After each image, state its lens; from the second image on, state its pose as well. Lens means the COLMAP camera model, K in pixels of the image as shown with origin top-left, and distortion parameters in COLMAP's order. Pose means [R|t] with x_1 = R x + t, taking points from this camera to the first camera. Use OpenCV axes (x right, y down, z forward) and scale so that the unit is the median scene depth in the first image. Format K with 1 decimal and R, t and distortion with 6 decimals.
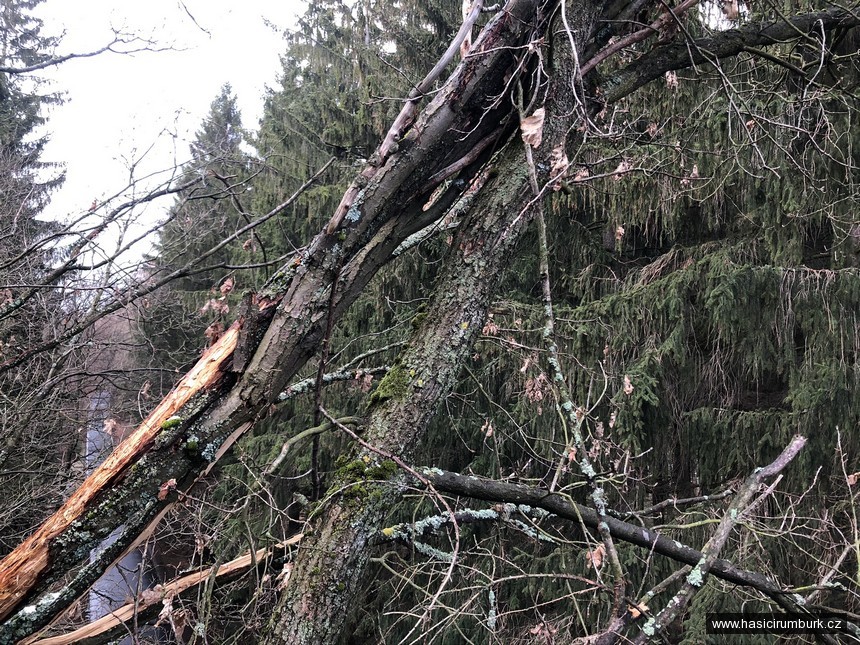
lens RADIAL K [[689.7, 0, 430.0], [0, 689.7, 322.5], [0, 0, 1]] dist [-0.008265, -0.005041]
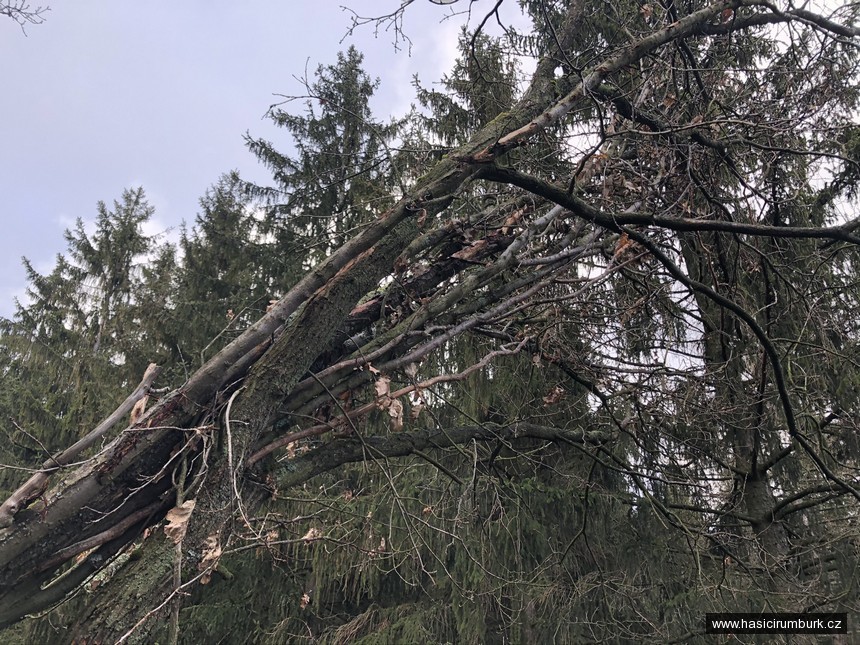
lens RADIAL K [[689.9, 0, 430.0], [0, 689.9, 322.5], [0, 0, 1]] dist [0.003761, 0.001789]
pose [[0.913848, 0.217300, 0.343020, 0.069457], [-0.033277, 0.881996, -0.470081, -0.077232], [-0.404691, 0.418168, 0.813241, -0.000314]]
